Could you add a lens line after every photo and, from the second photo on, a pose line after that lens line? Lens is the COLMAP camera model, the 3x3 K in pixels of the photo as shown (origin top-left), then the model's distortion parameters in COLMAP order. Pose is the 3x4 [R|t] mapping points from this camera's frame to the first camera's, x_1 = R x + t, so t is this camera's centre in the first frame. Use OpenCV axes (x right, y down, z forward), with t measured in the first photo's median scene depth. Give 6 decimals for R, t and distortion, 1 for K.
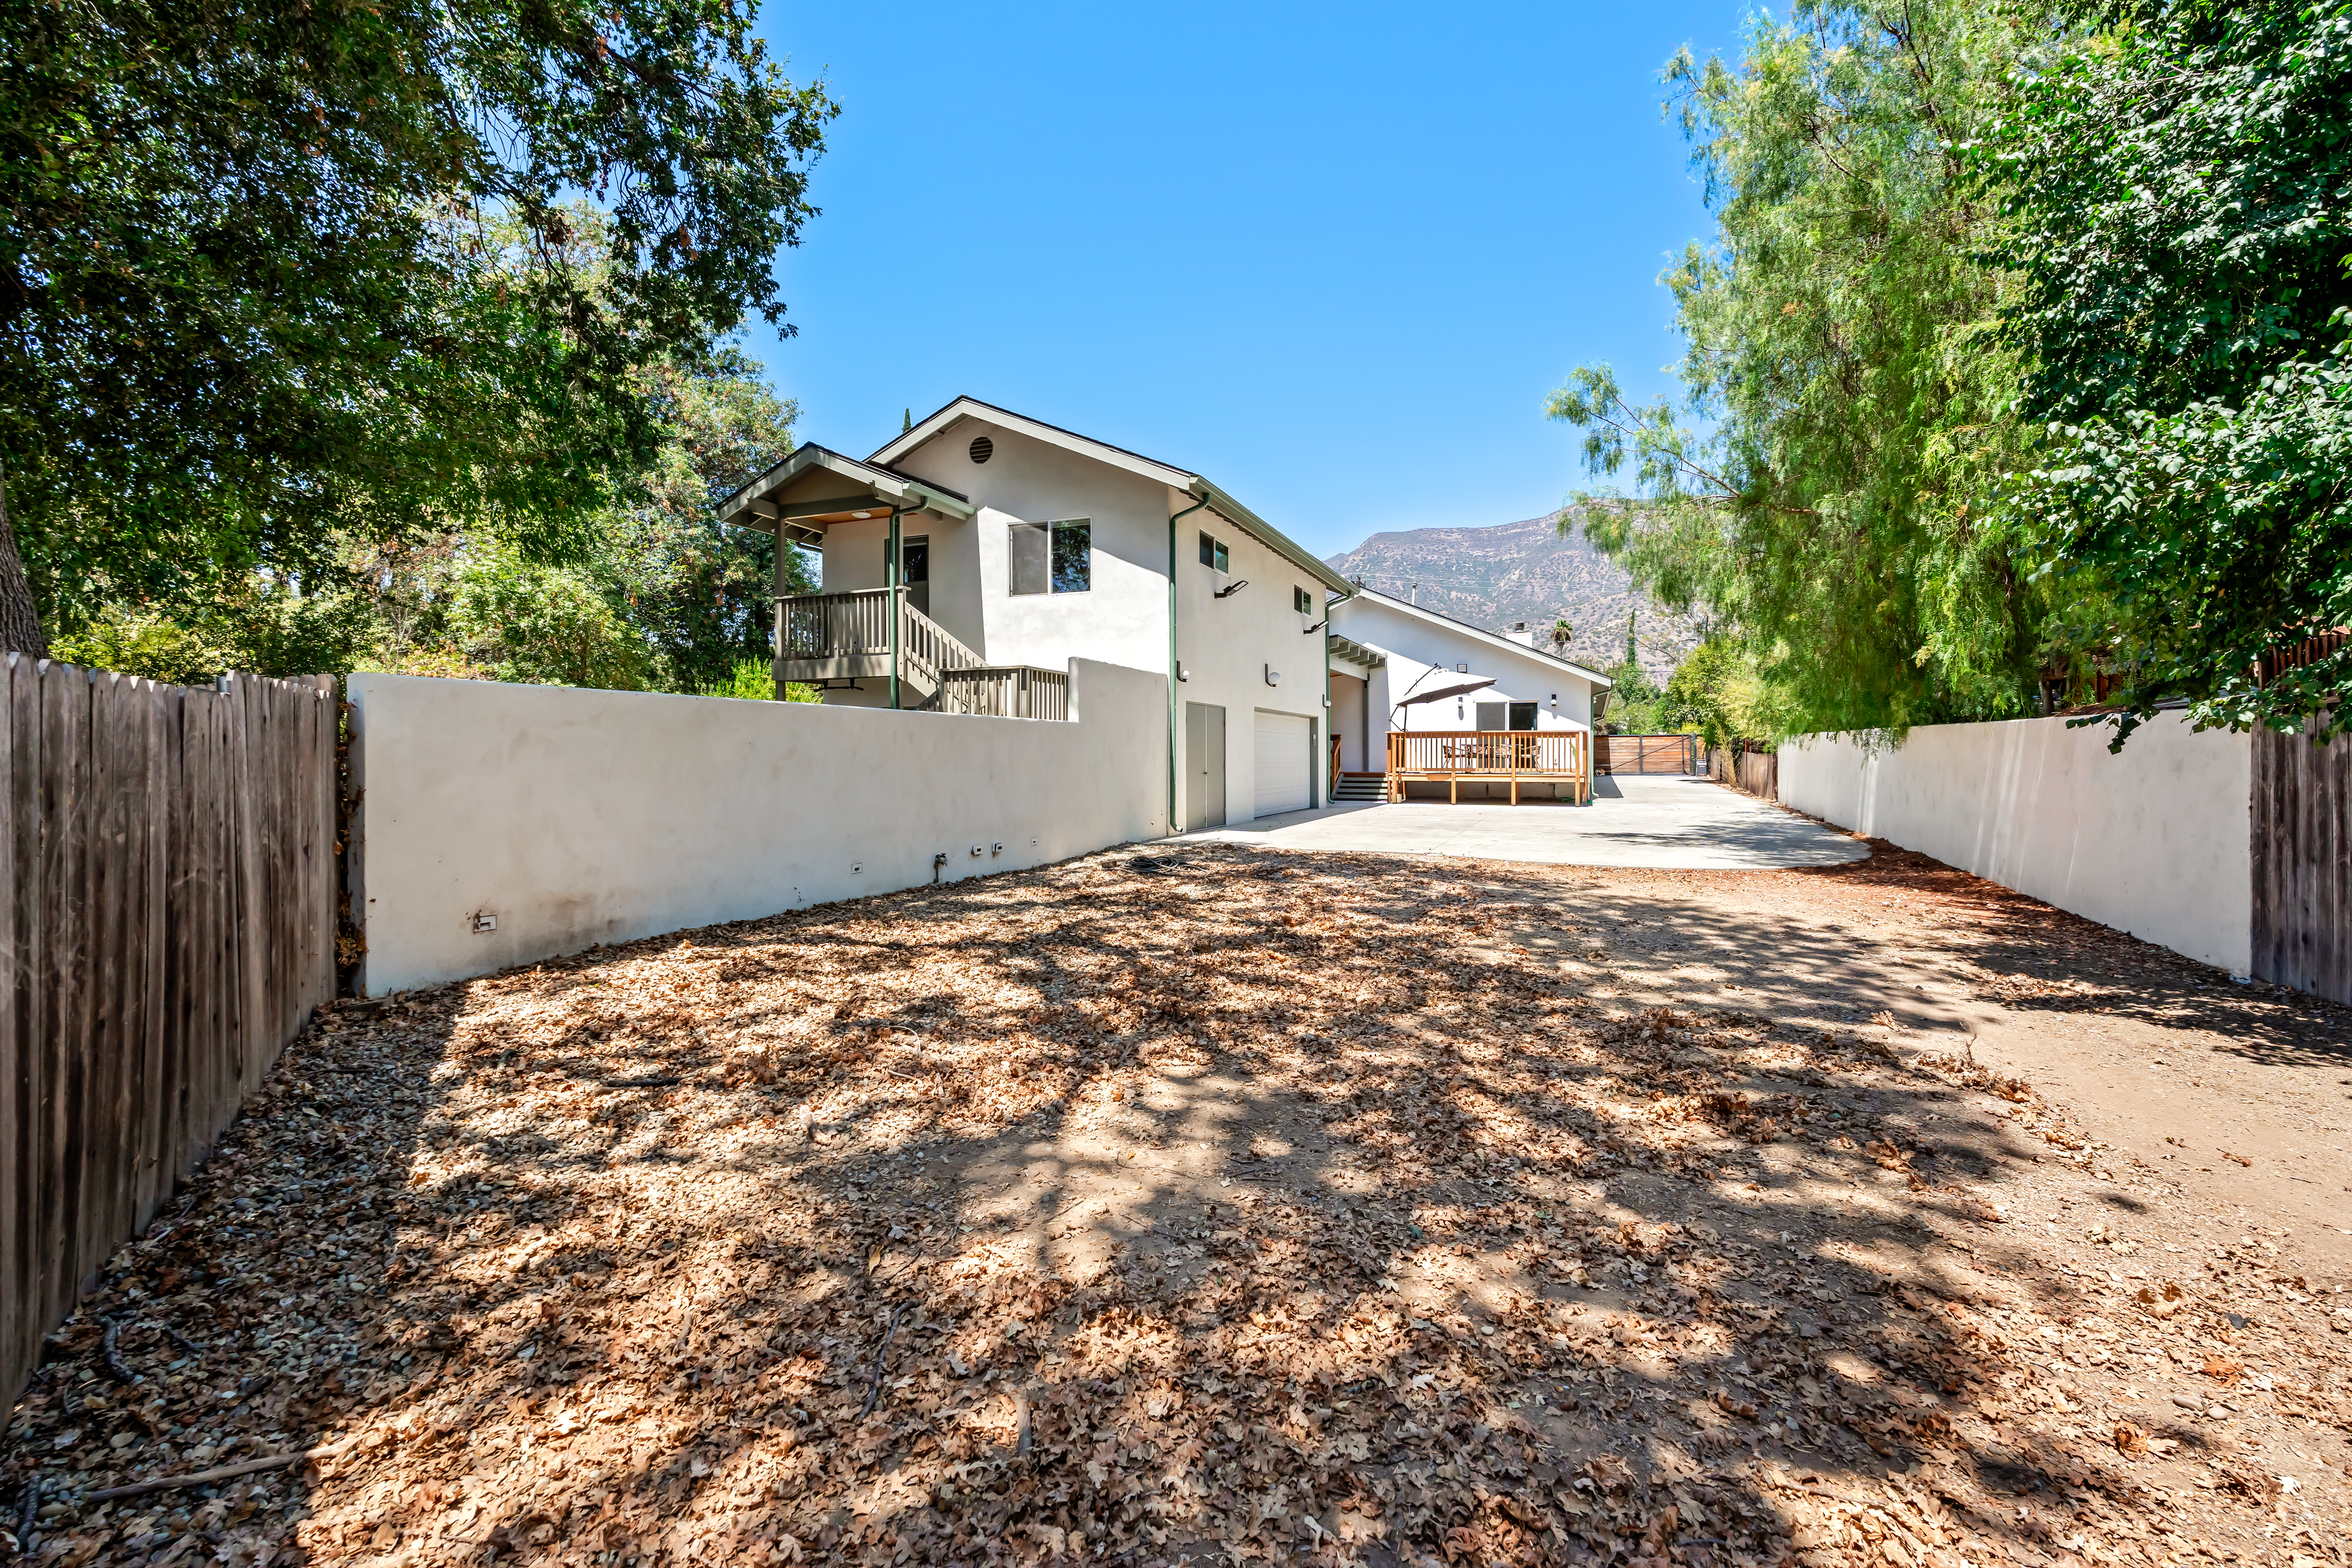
lens RADIAL K [[1038.4, 0, 1165.3], [0, 1038.4, 769.2], [0, 0, 1]] dist [-0.005304, 0.000945]
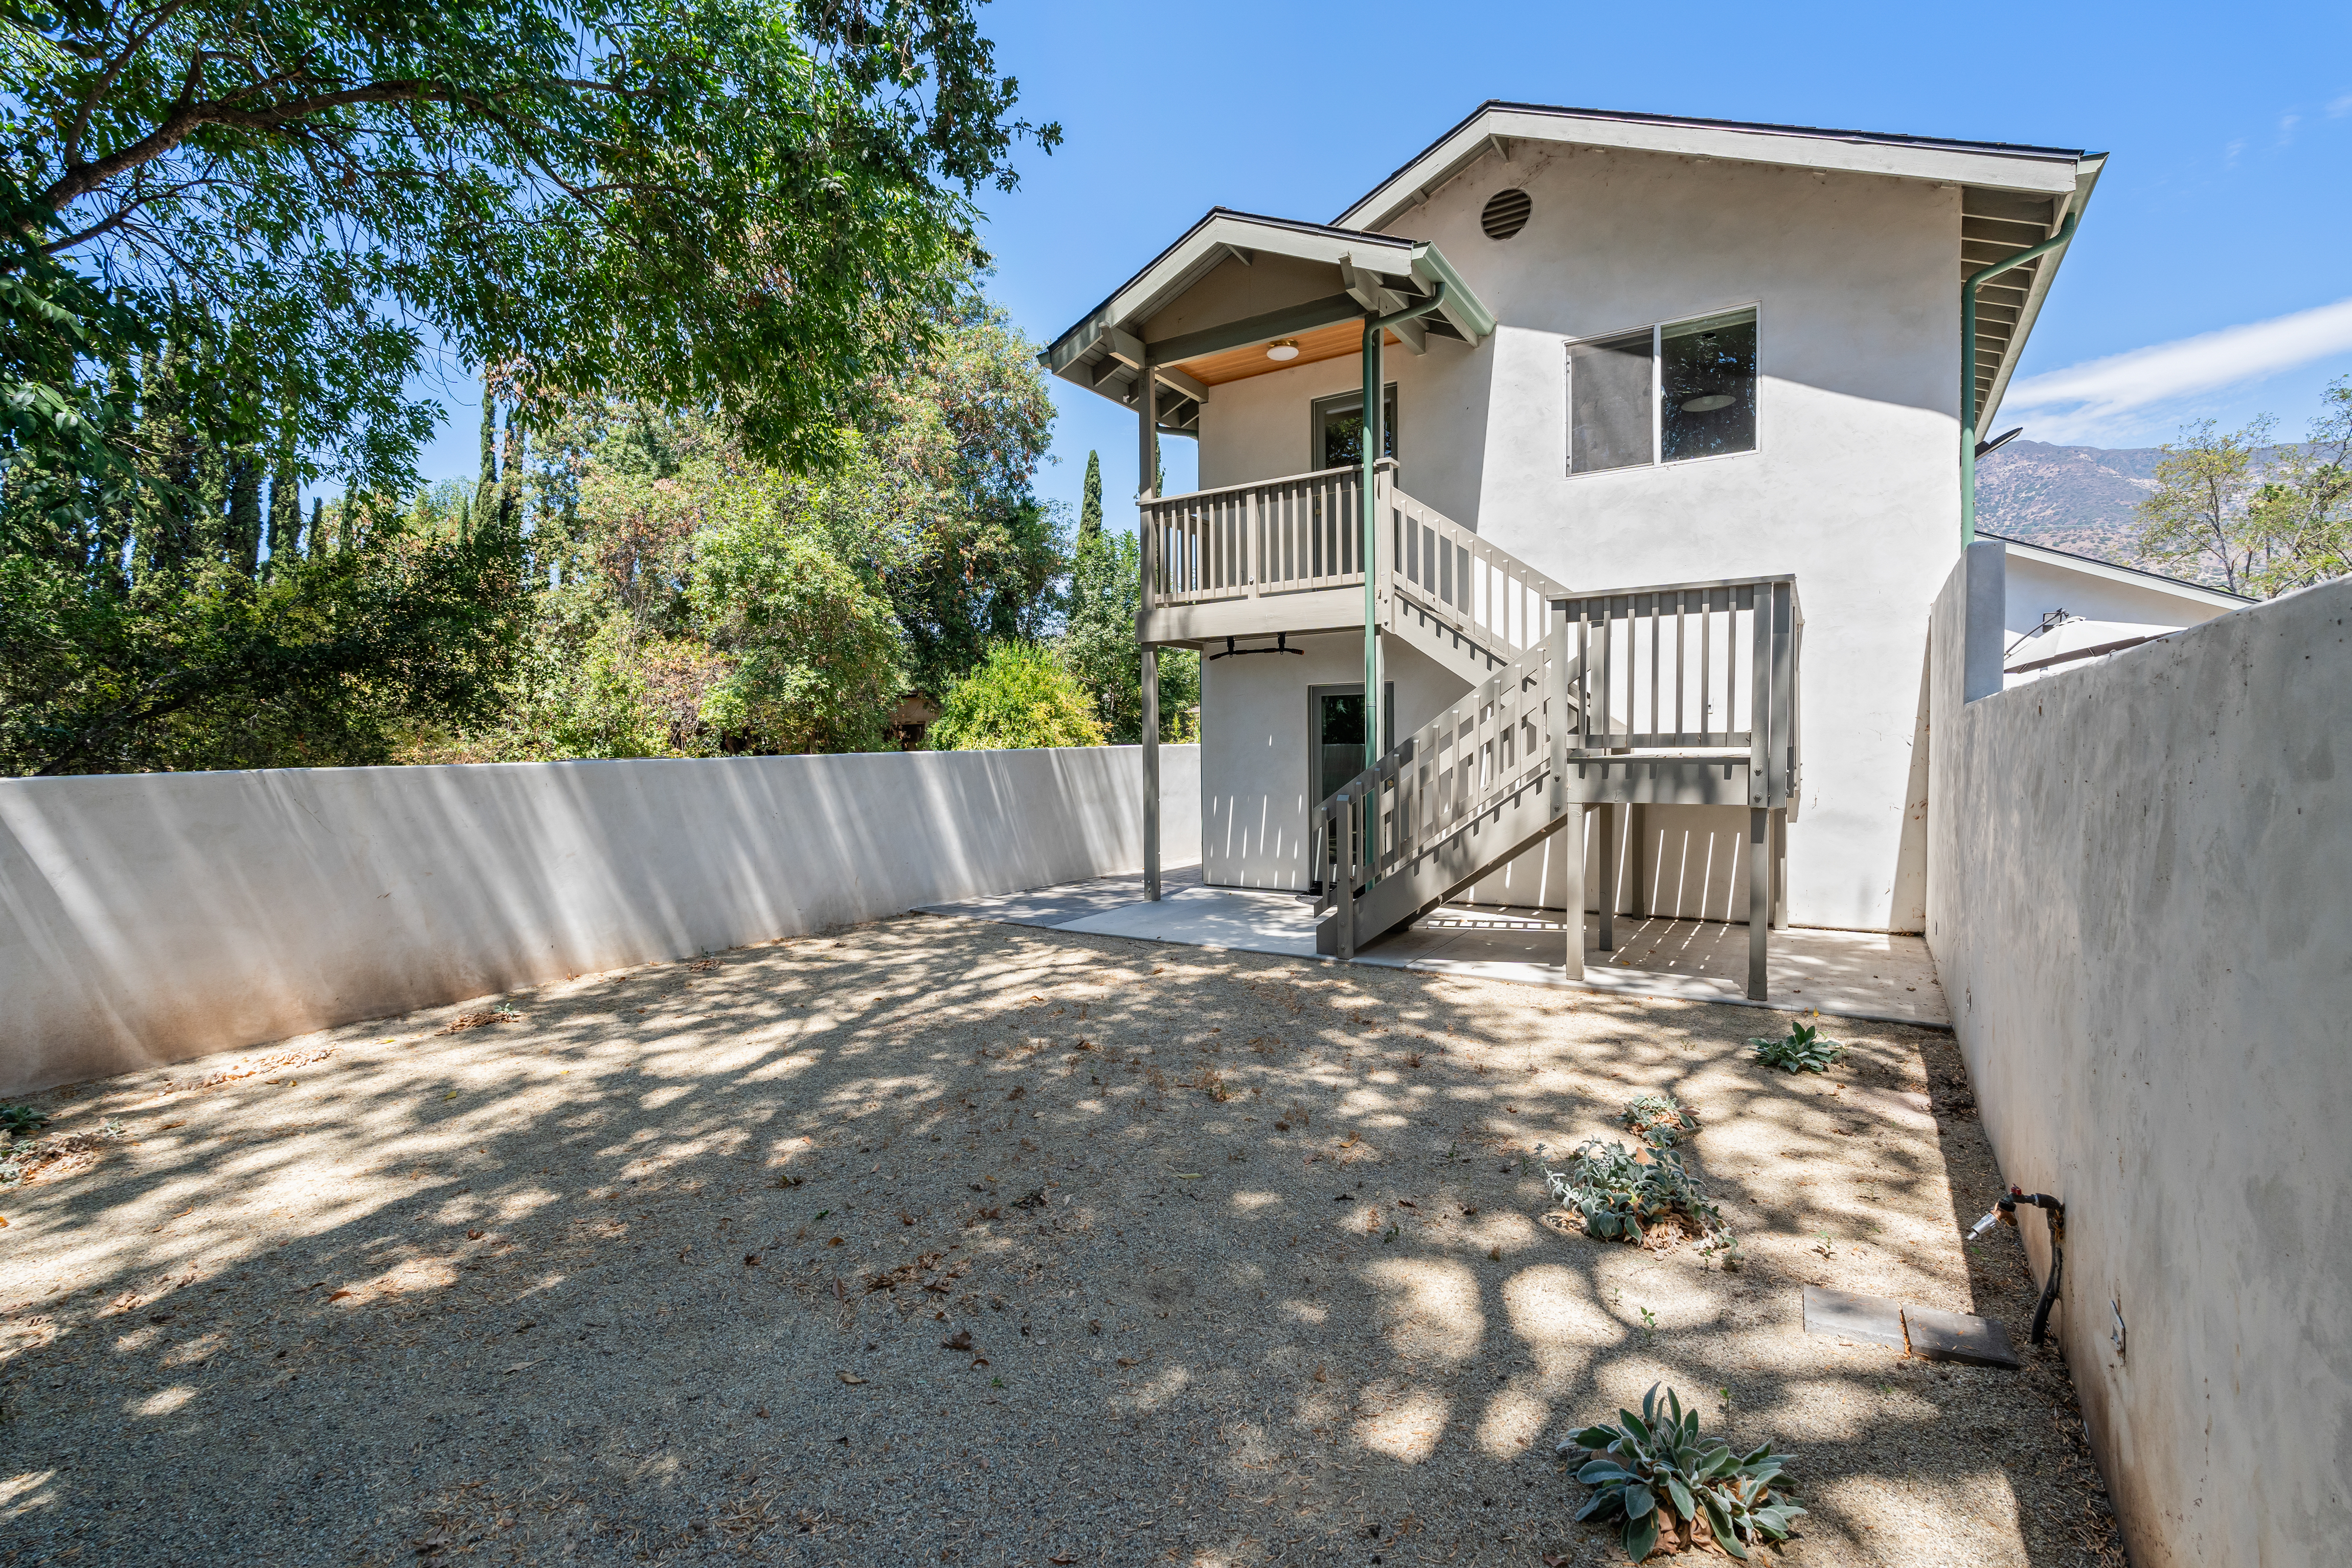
lens RADIAL K [[1038.4, 0, 1186.0], [0, 1038.4, 782.0], [0, 0, 1]] dist [-0.005304, 0.000945]
pose [[0.984186, -0.004488, -0.177083, -0.133885], [0.009228, 0.999621, 0.025955, -0.011429], [0.176899, -0.027179, 0.983854, 0.225452]]
